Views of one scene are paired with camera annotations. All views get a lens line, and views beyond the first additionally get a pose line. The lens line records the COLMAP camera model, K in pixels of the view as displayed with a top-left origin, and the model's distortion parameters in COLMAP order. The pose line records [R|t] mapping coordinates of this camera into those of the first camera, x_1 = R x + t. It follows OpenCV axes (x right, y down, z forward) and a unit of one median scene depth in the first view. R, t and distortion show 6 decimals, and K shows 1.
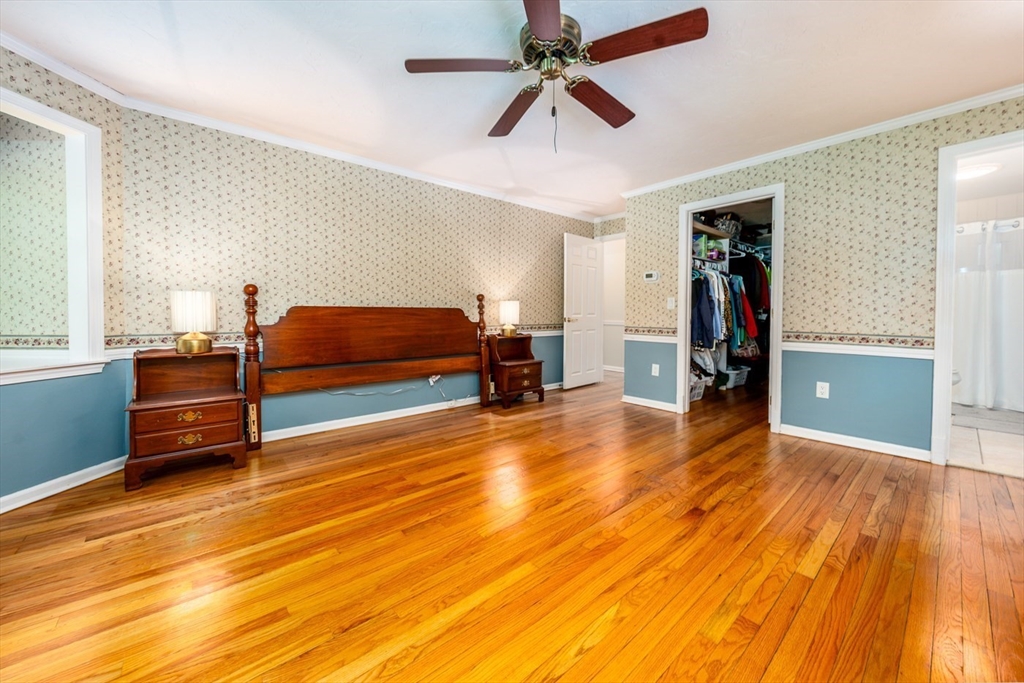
lens RADIAL K [[374.7, 0, 511.1], [0, 374.7, 321.0], [0, 0, 1]] dist [-0.003442, 0.000180]
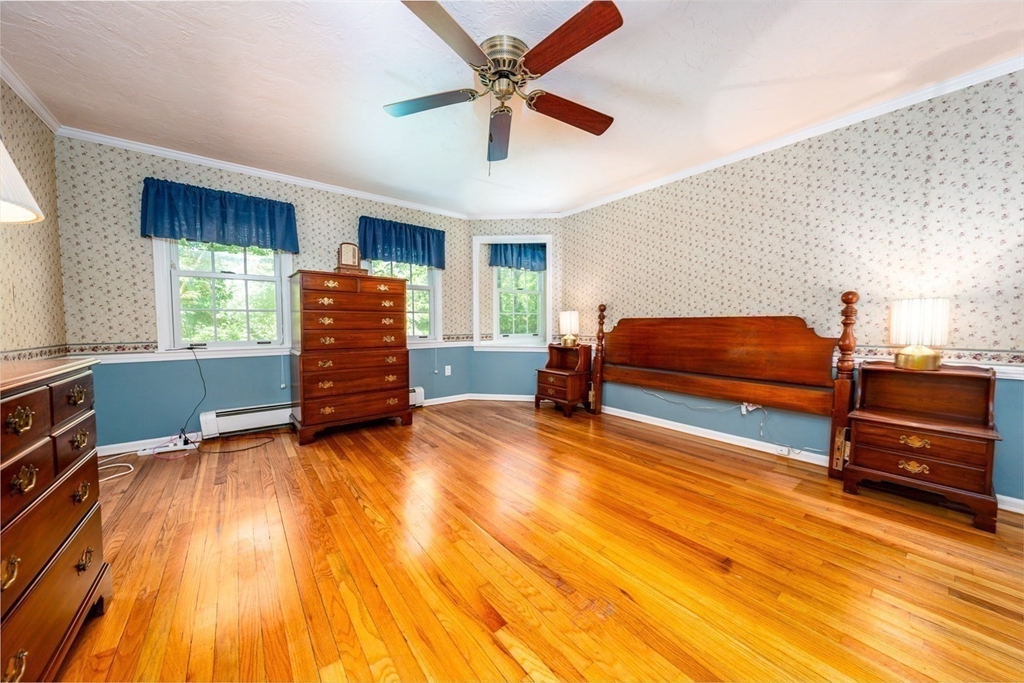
lens RADIAL K [[360.8, 0, 511.0], [0, 360.8, 339.4], [0, 0, 1]] dist [0.003048, -0.000446]
pose [[-0.042167, 0.041842, -0.998234, 0.707254], [-0.022050, 0.998840, 0.042799, -0.011477], [0.998867, 0.023816, -0.041196, 0.661343]]
